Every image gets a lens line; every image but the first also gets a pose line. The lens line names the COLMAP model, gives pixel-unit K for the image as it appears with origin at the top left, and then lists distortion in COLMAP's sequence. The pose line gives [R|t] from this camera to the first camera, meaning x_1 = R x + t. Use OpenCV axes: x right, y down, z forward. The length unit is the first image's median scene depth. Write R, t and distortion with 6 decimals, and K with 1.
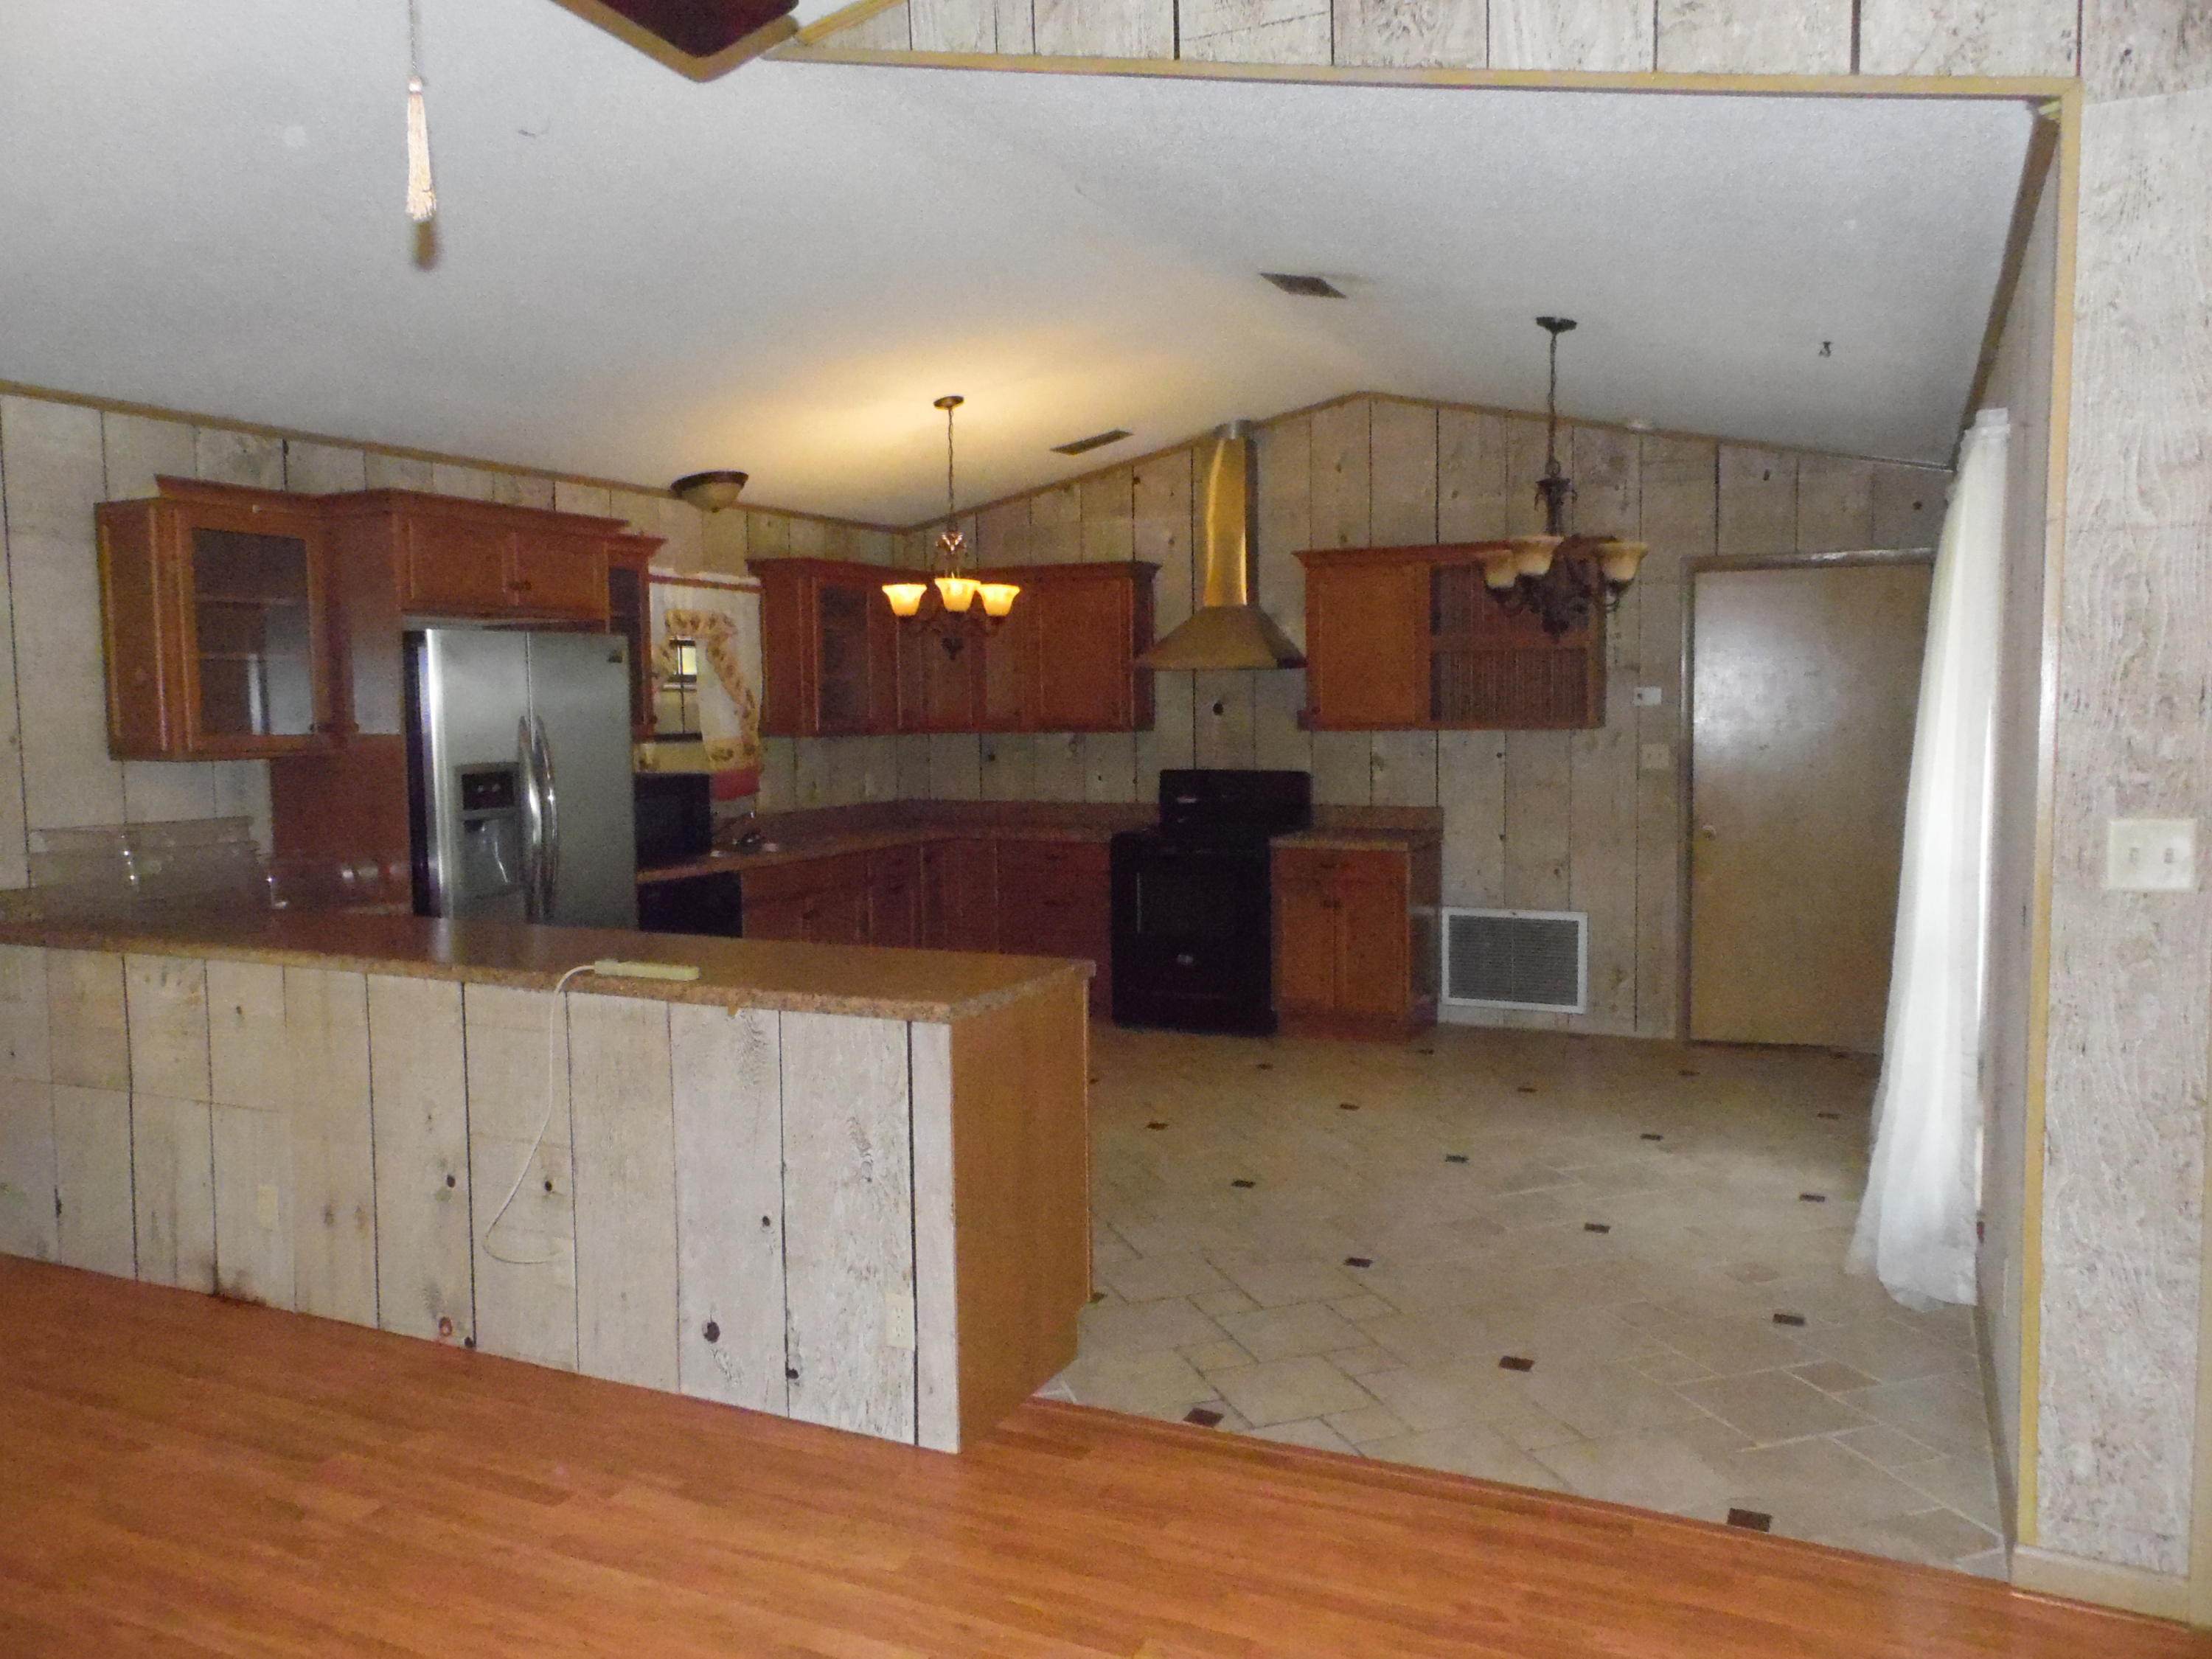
lens RADIAL K [[1652.3, 0, 1108.8], [0, 1652.3, 818.4], [0, 0, 1]] dist [-0.029833, 0.065639]
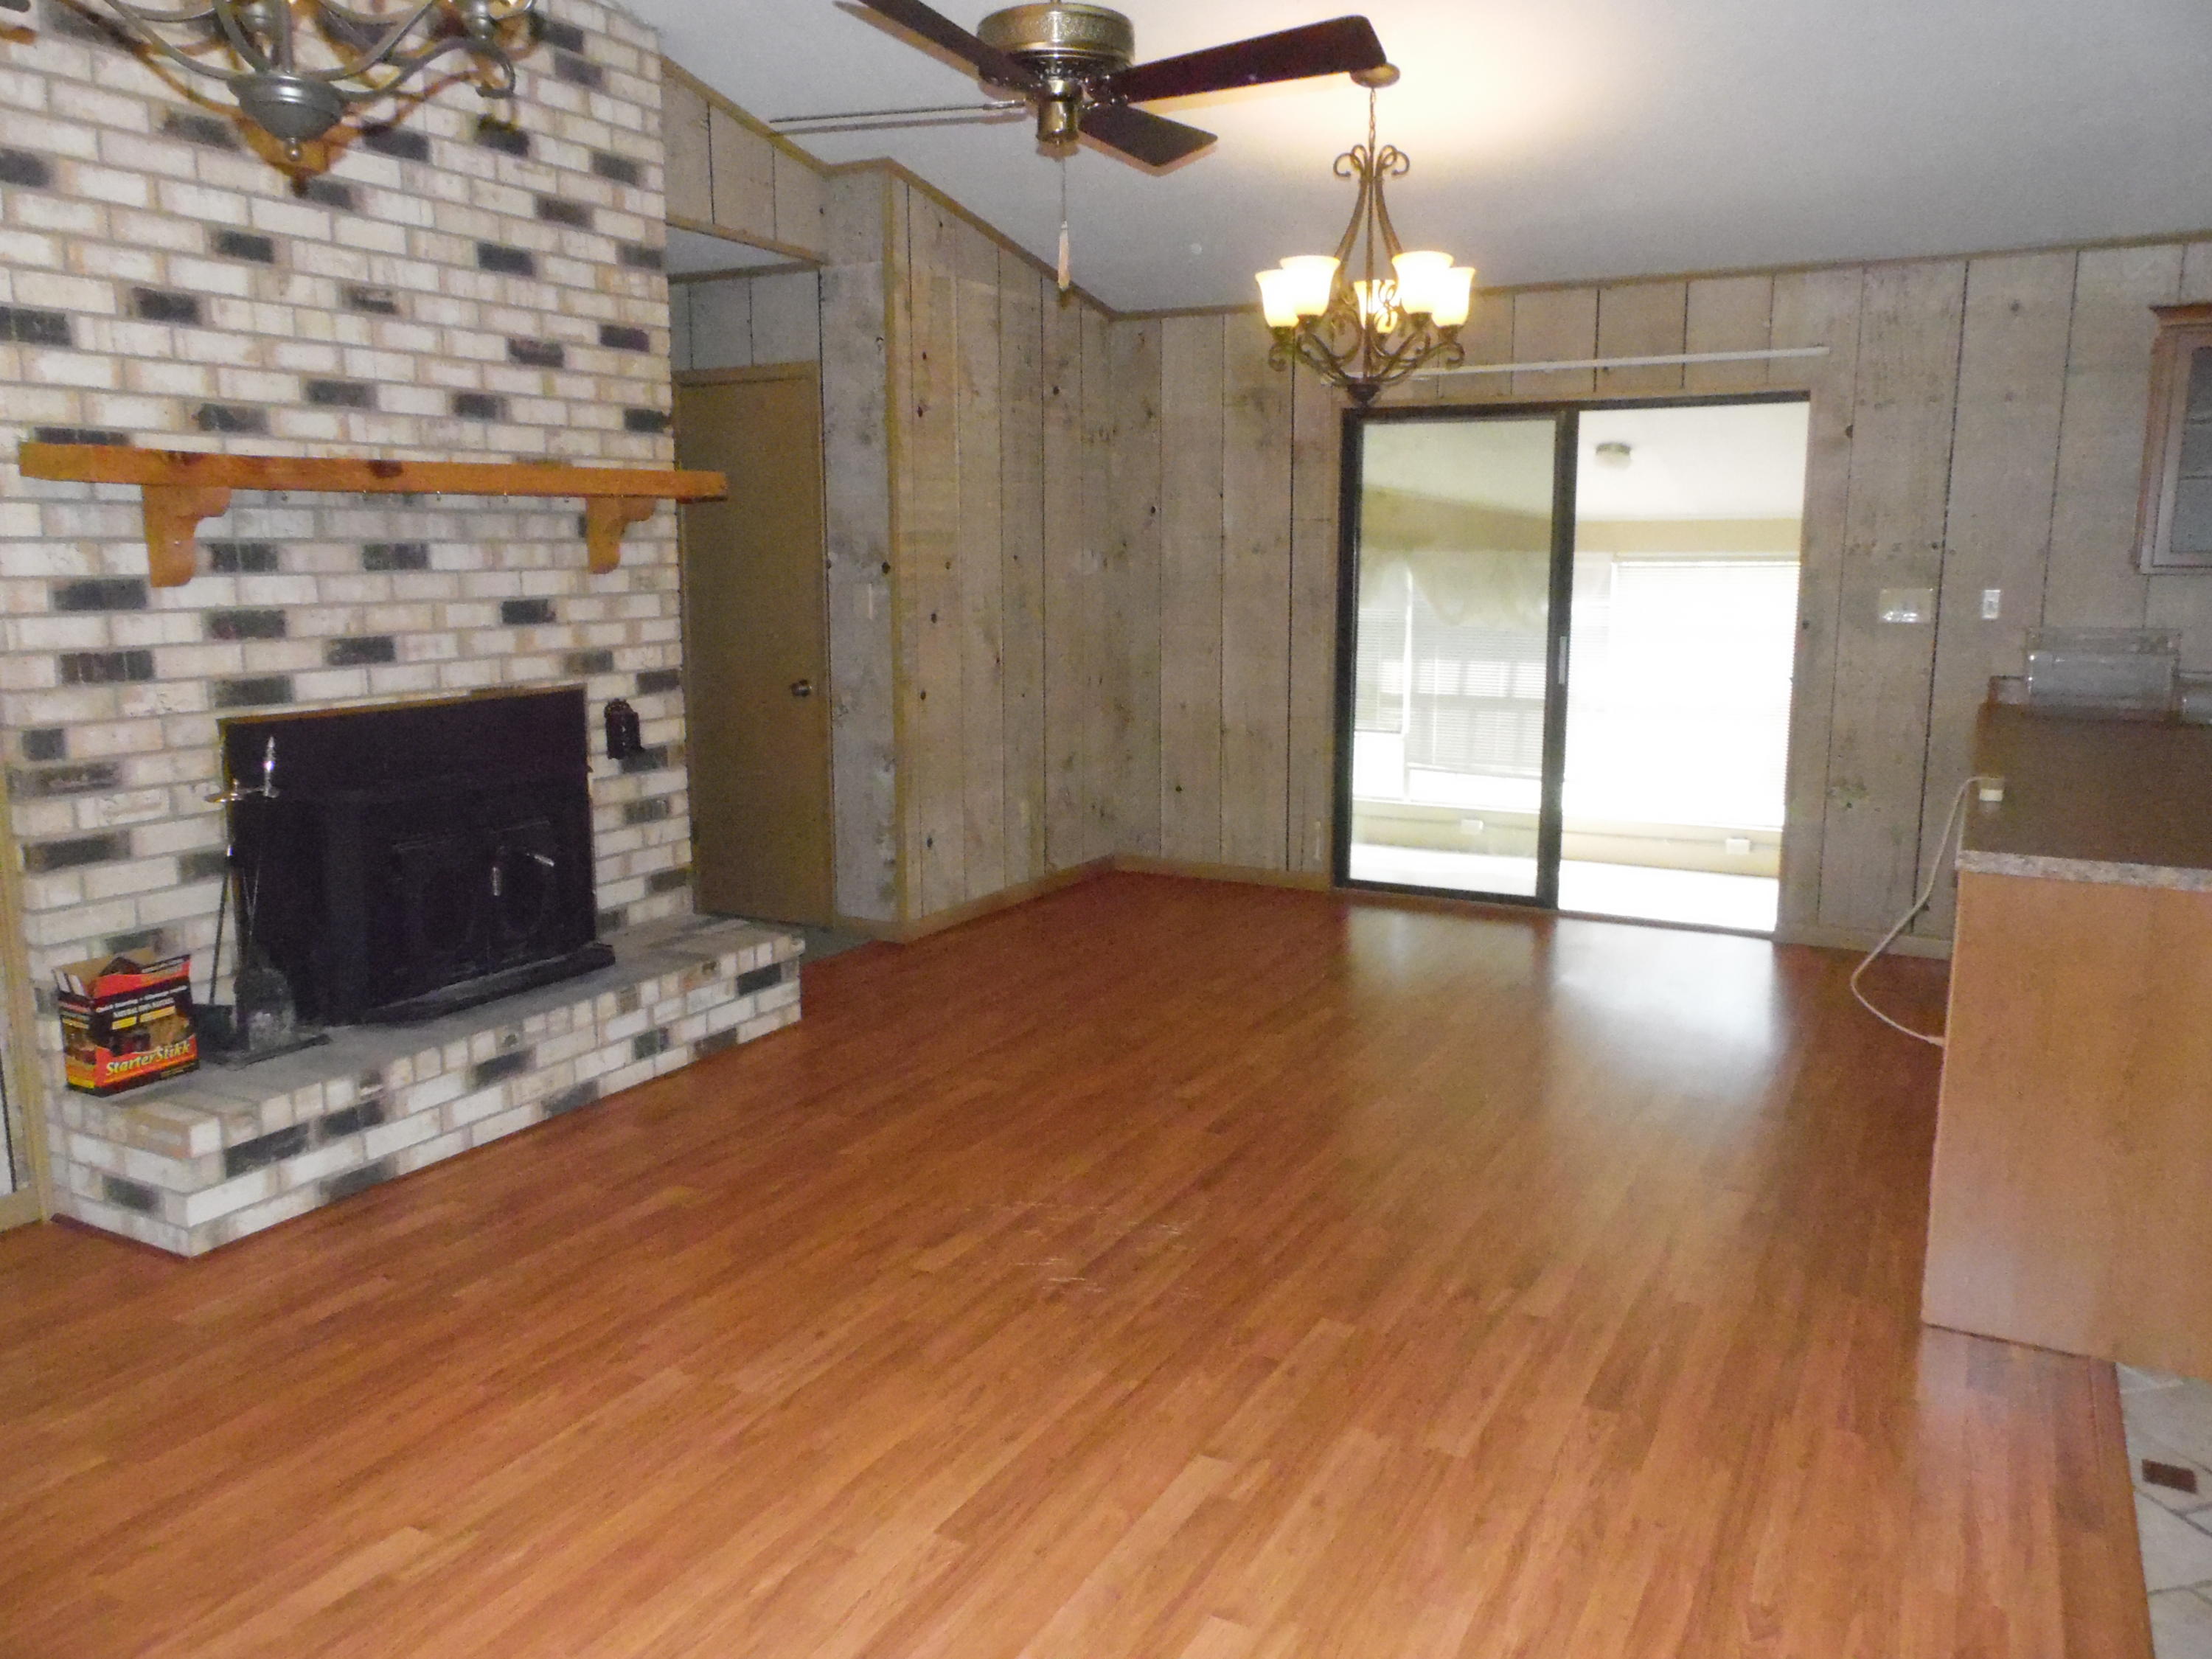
lens RADIAL K [[1652.3, 0, 1108.8], [0, 1652.3, 818.4], [0, 0, 1]] dist [-0.029833, 0.065639]
pose [[-0.055230, 0.179656, -0.982178, 0.672247], [-0.070597, 0.980515, 0.183322, -0.033995], [0.995975, 0.079463, -0.041470, 0.450635]]
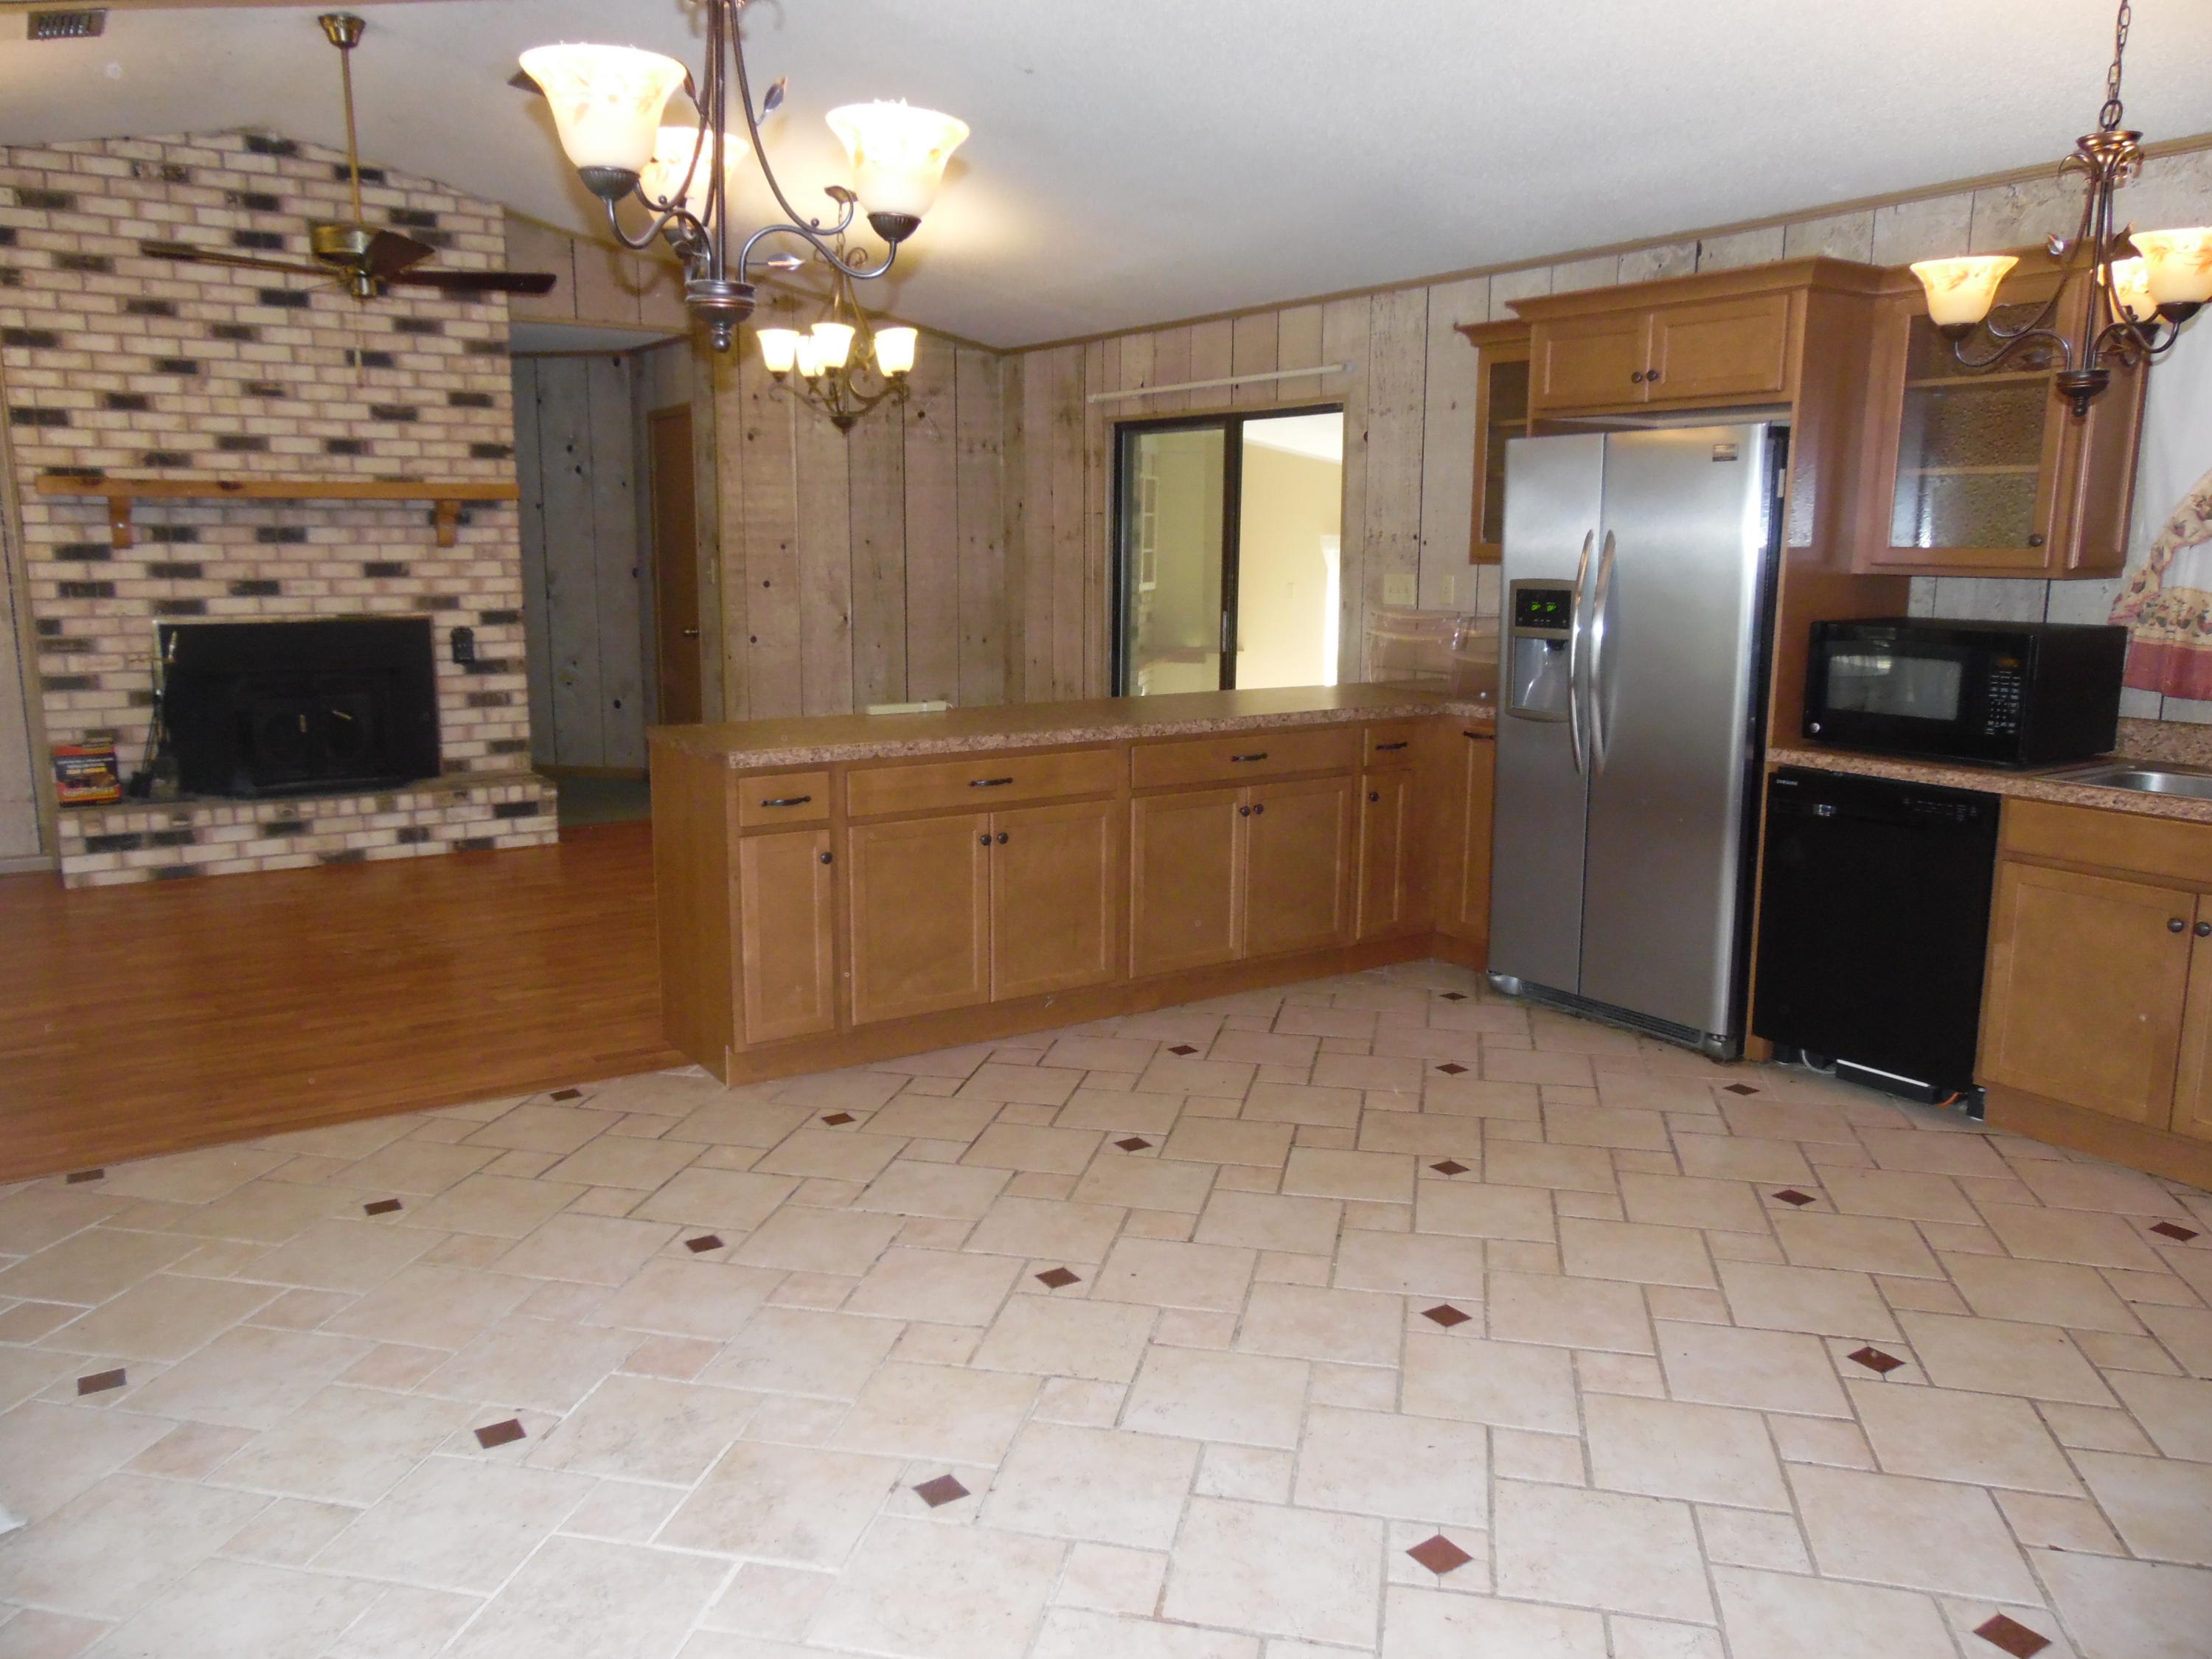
lens RADIAL K [[1652.3, 0, 1108.8], [0, 1652.3, 818.4], [0, 0, 1]] dist [-0.029833, 0.065639]
pose [[-0.519219, 0.157943, -0.839920, 0.748080], [-0.059218, 0.973764, 0.219719, -0.122945], [0.852587, 0.163821, -0.496244, 1.683003]]
